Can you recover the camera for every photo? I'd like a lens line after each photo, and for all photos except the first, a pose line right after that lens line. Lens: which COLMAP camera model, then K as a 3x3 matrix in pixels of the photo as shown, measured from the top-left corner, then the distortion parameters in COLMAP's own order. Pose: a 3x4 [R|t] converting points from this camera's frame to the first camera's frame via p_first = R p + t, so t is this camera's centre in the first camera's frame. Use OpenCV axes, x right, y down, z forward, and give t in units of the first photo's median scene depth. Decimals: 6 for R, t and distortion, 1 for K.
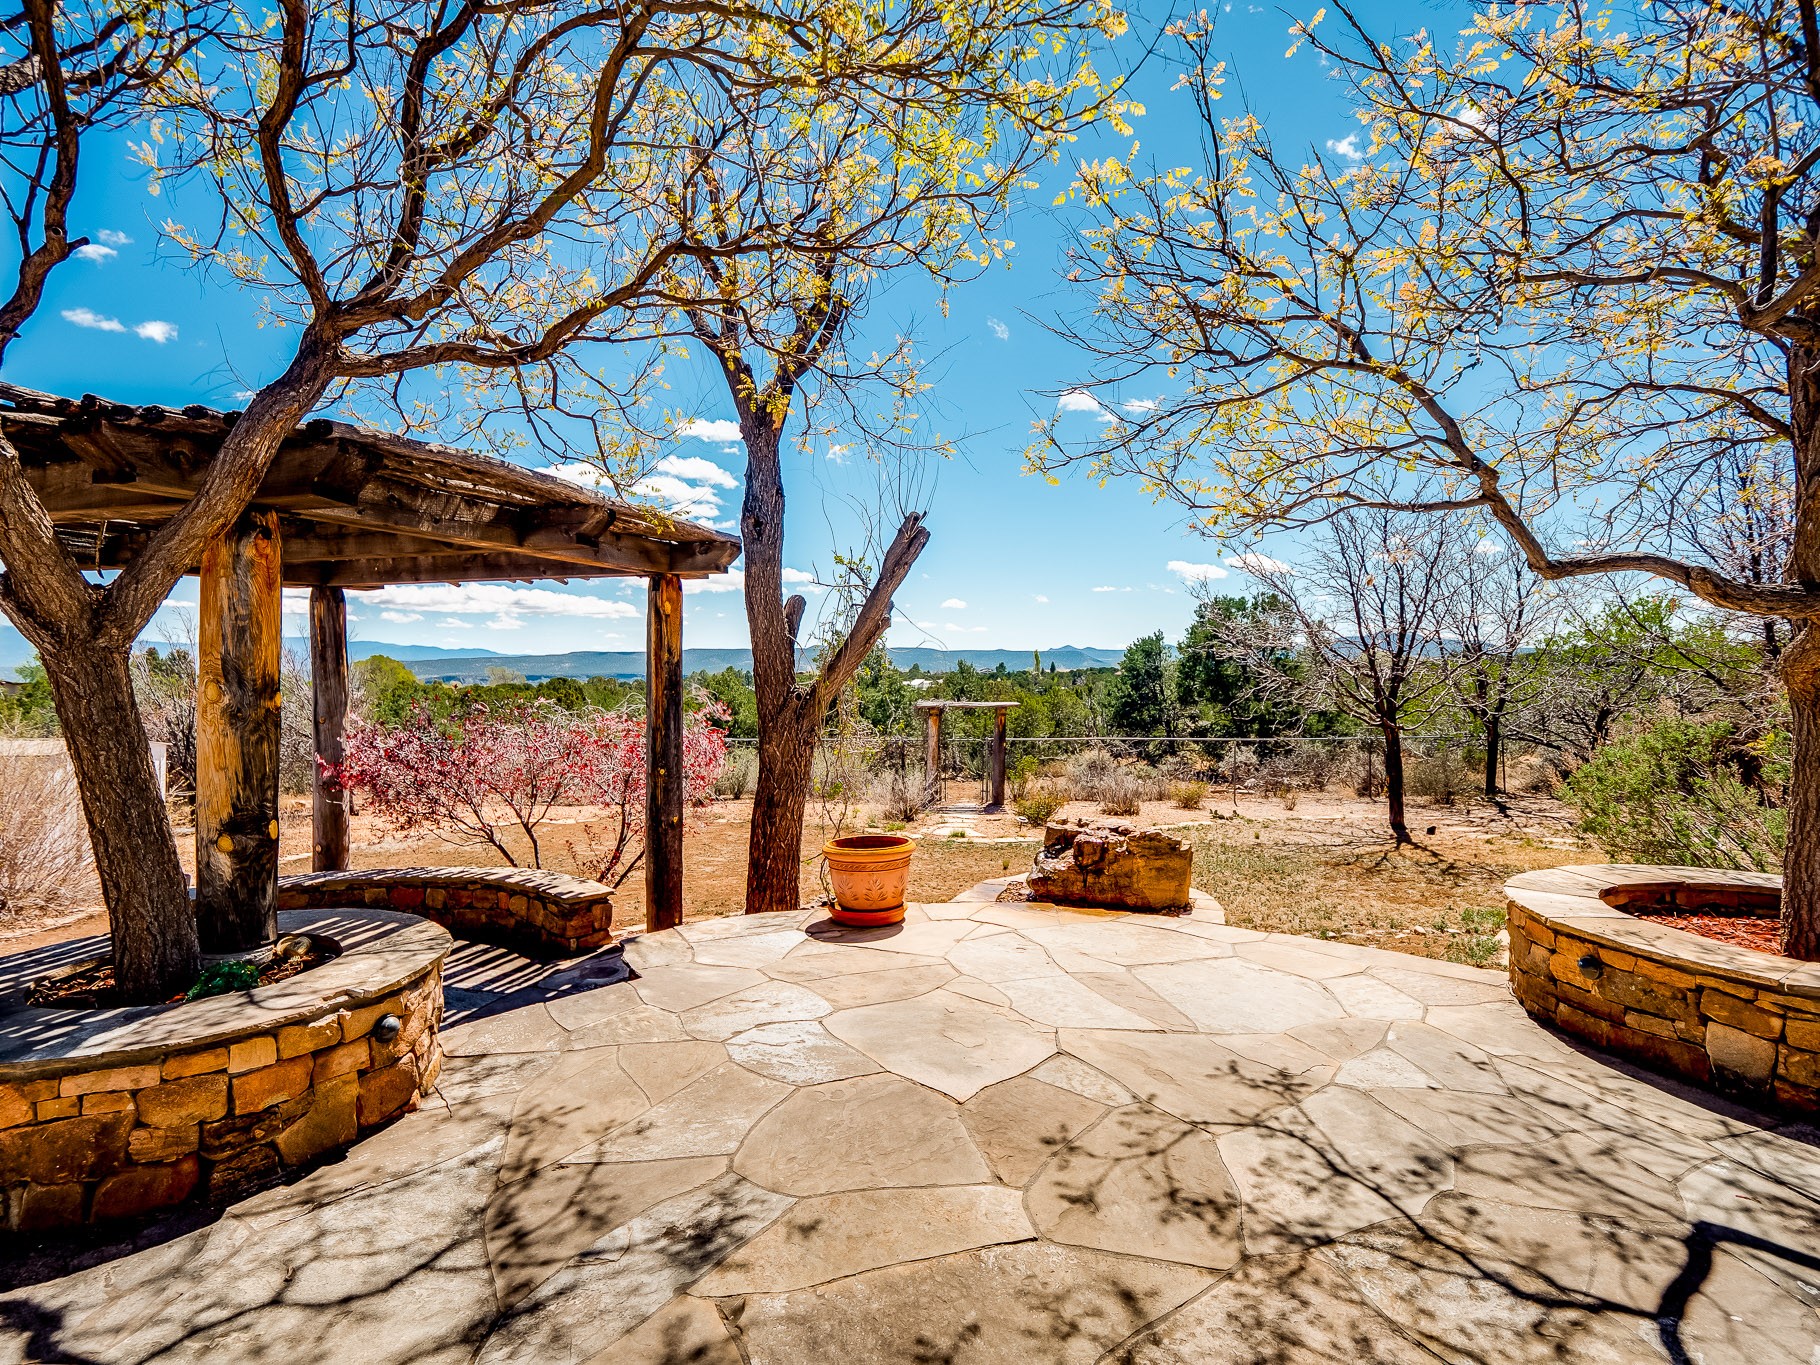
lens RADIAL K [[884.9, 0, 902.5], [0, 884.9, 677.1], [0, 0, 1]] dist [-0.012359, -0.003579]
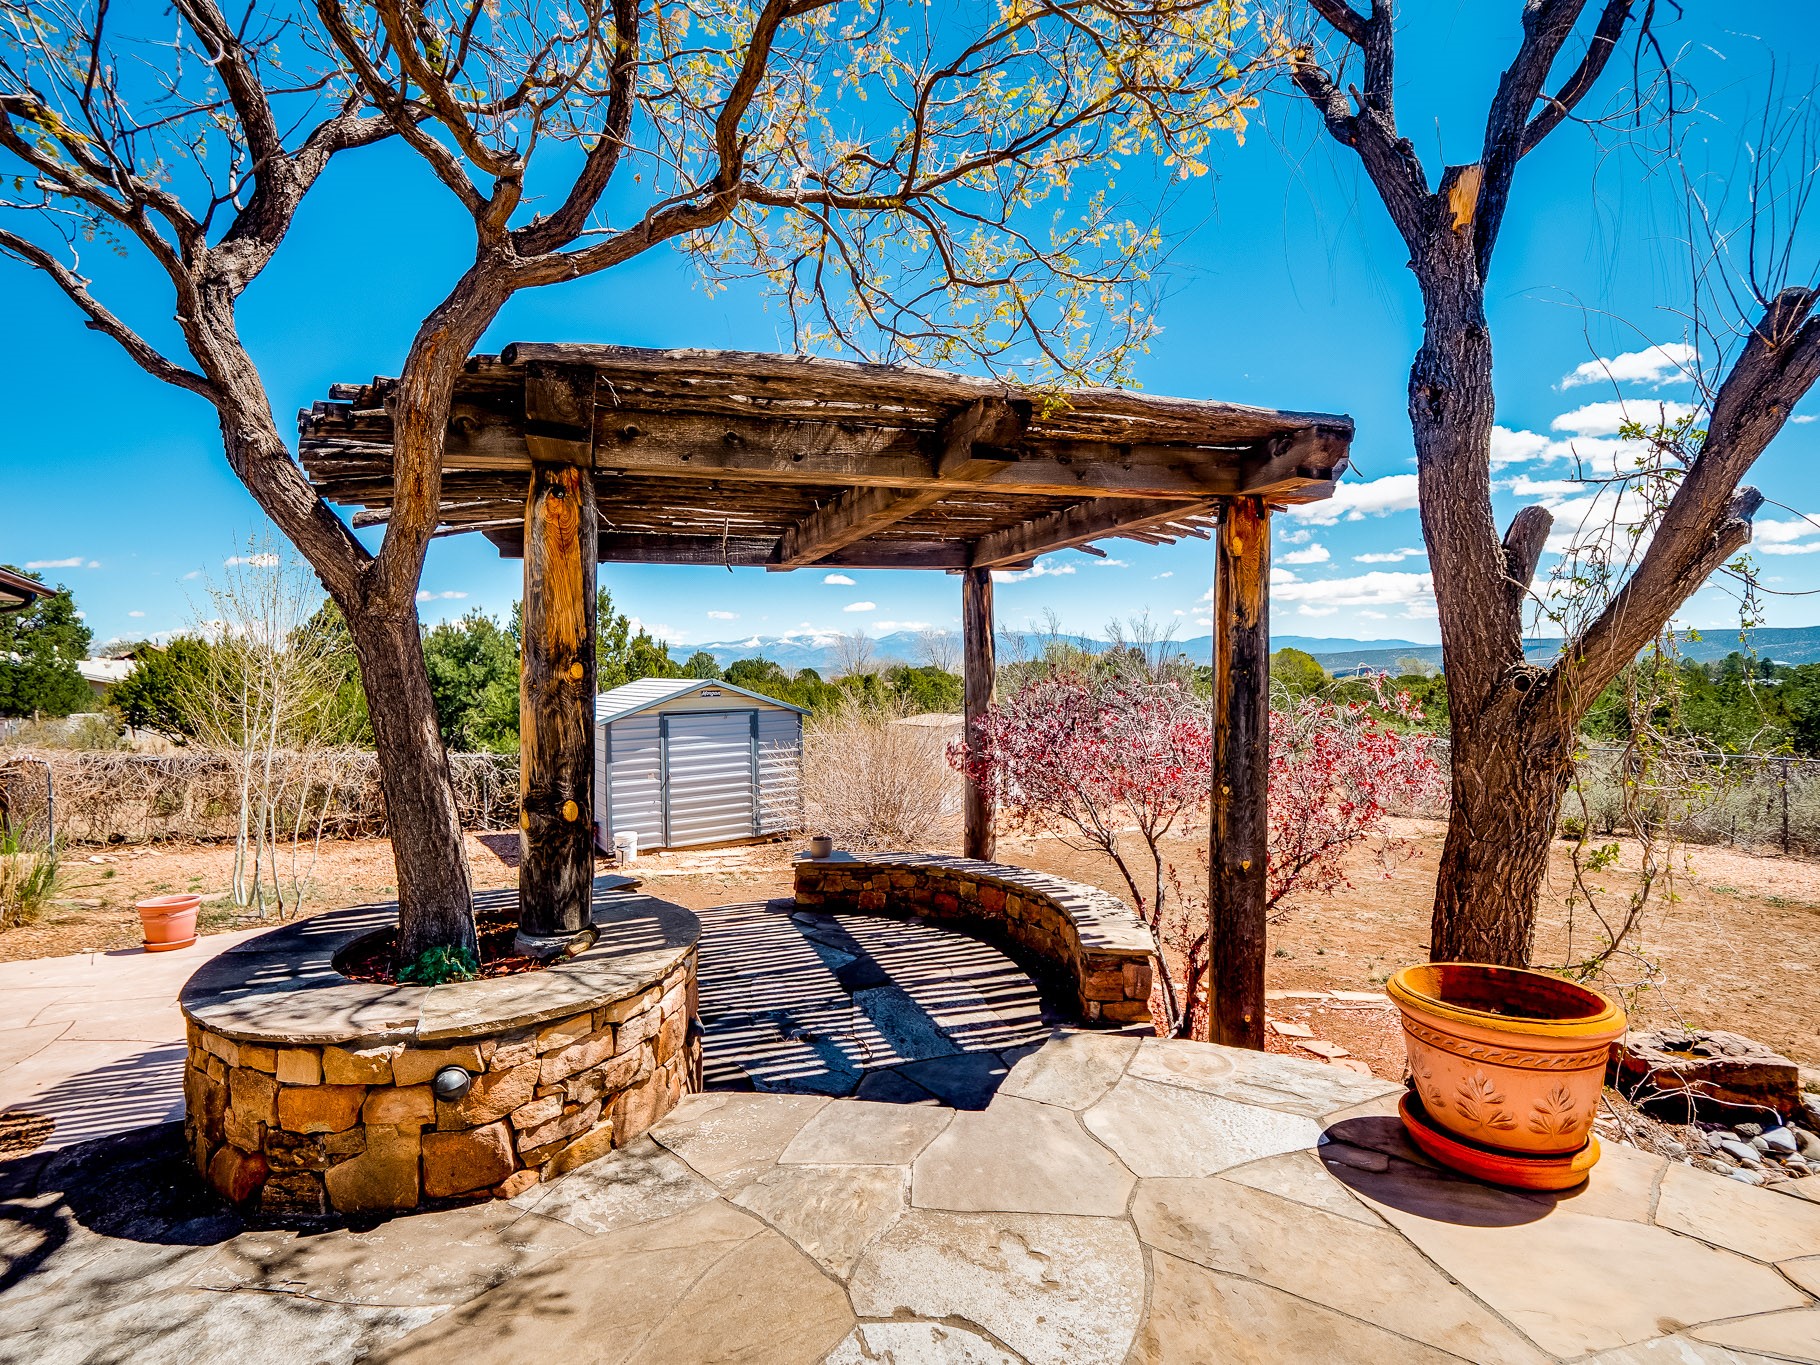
lens RADIAL K [[884.9, 0, 908.1], [0, 884.9, 668.4], [0, 0, 1]] dist [-0.012359, -0.003579]
pose [[0.577833, -0.005364, -0.816137, 0.136678], [0.004434, 0.999984, -0.003433, 0.015281], [0.816143, -0.001635, 0.577848, 0.410822]]
